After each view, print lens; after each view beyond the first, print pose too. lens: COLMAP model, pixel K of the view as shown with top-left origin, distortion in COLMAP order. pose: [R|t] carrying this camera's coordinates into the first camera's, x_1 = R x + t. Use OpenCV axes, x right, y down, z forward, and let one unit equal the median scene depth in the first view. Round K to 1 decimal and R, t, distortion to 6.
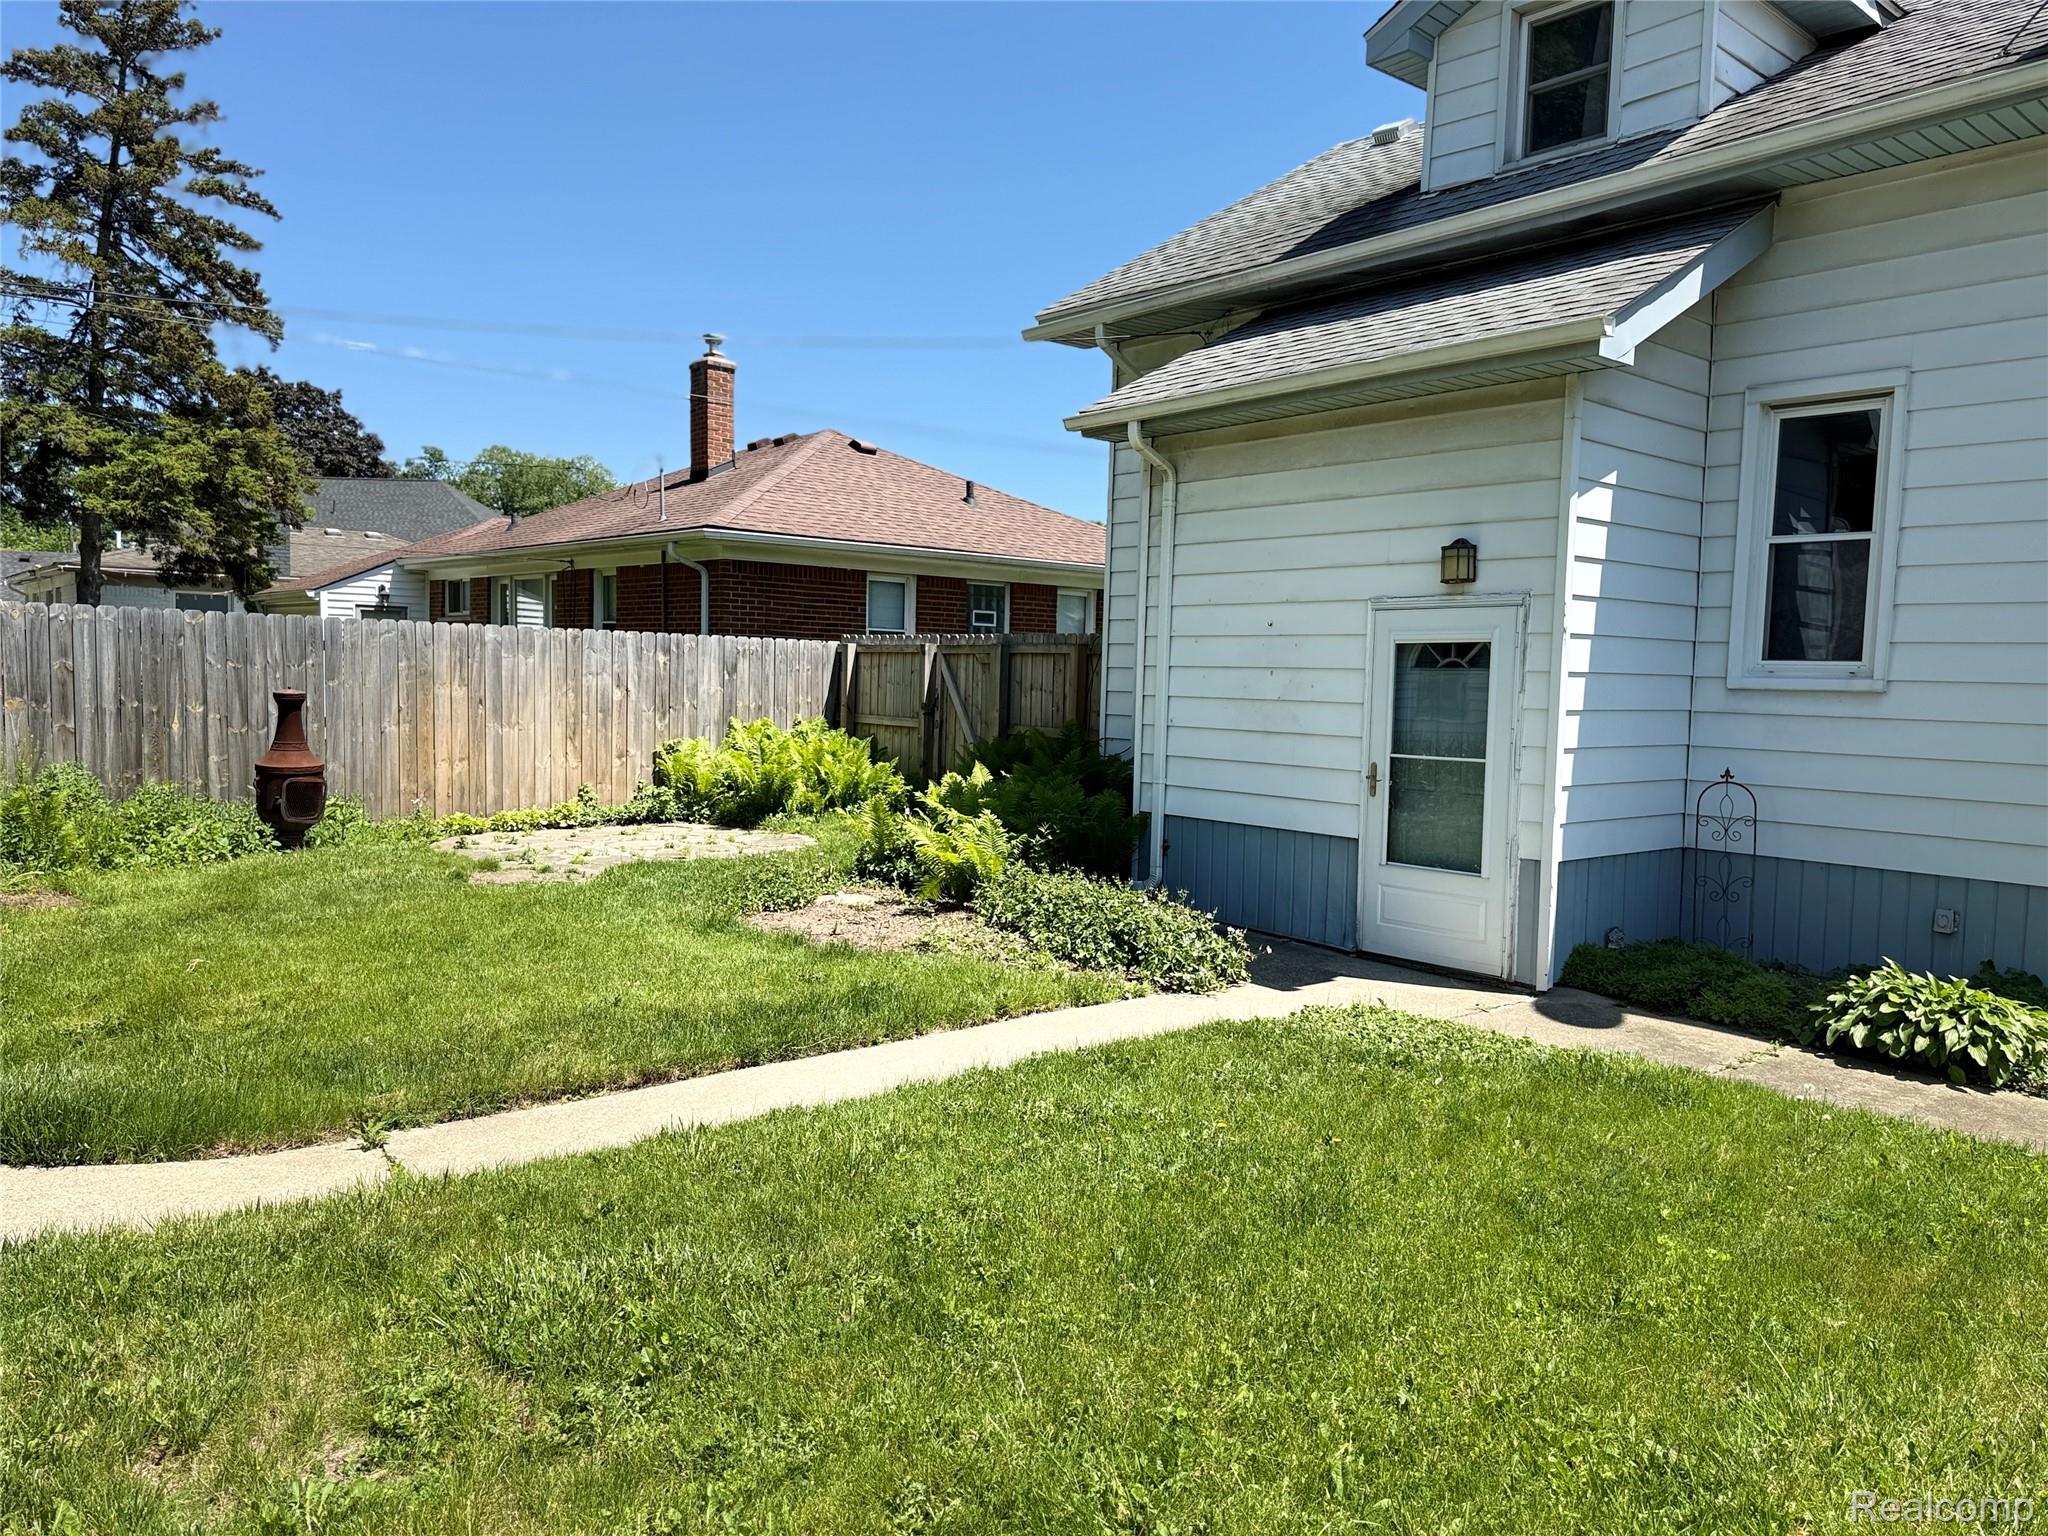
lens RADIAL K [[1488.5, 0, 1011.0], [0, 1488.5, 764.5], [0, 0, 1]] dist [0.167325, -0.232556]
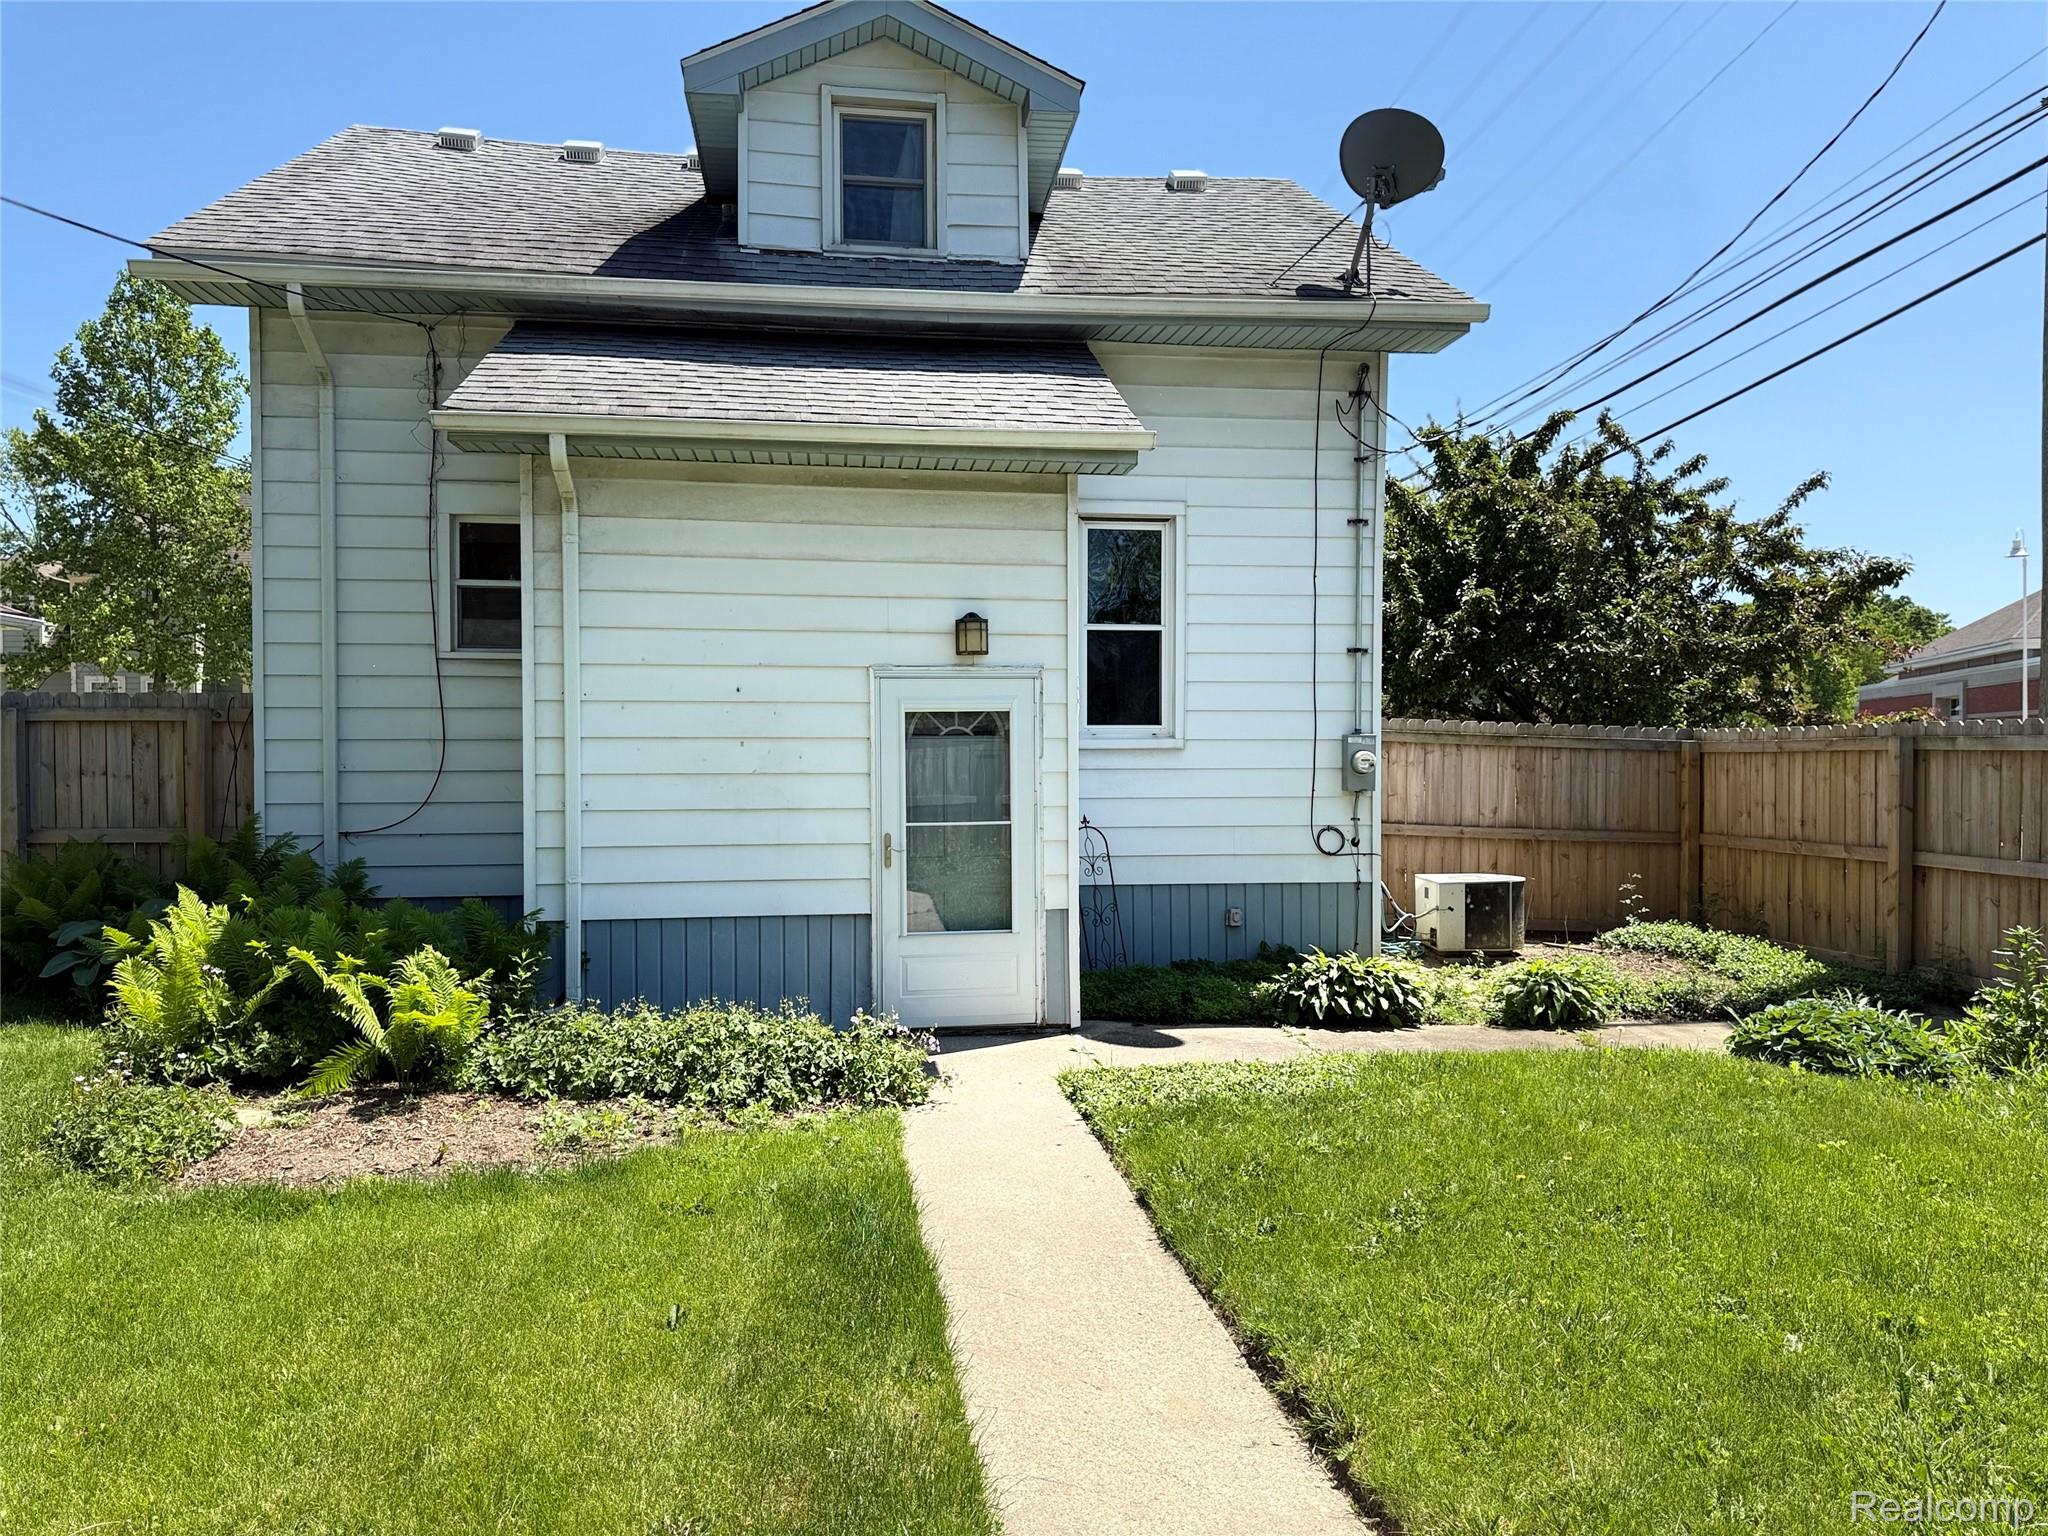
lens RADIAL K [[1488.5, 0, 1011.0], [0, 1488.5, 764.5], [0, 0, 1]] dist [0.167325, -0.232556]
pose [[0.516813, -0.038652, 0.855226, -0.552356], [0.066239, 0.997791, 0.005067, -0.046228], [-0.853532, 0.054031, 0.518231, 0.431895]]
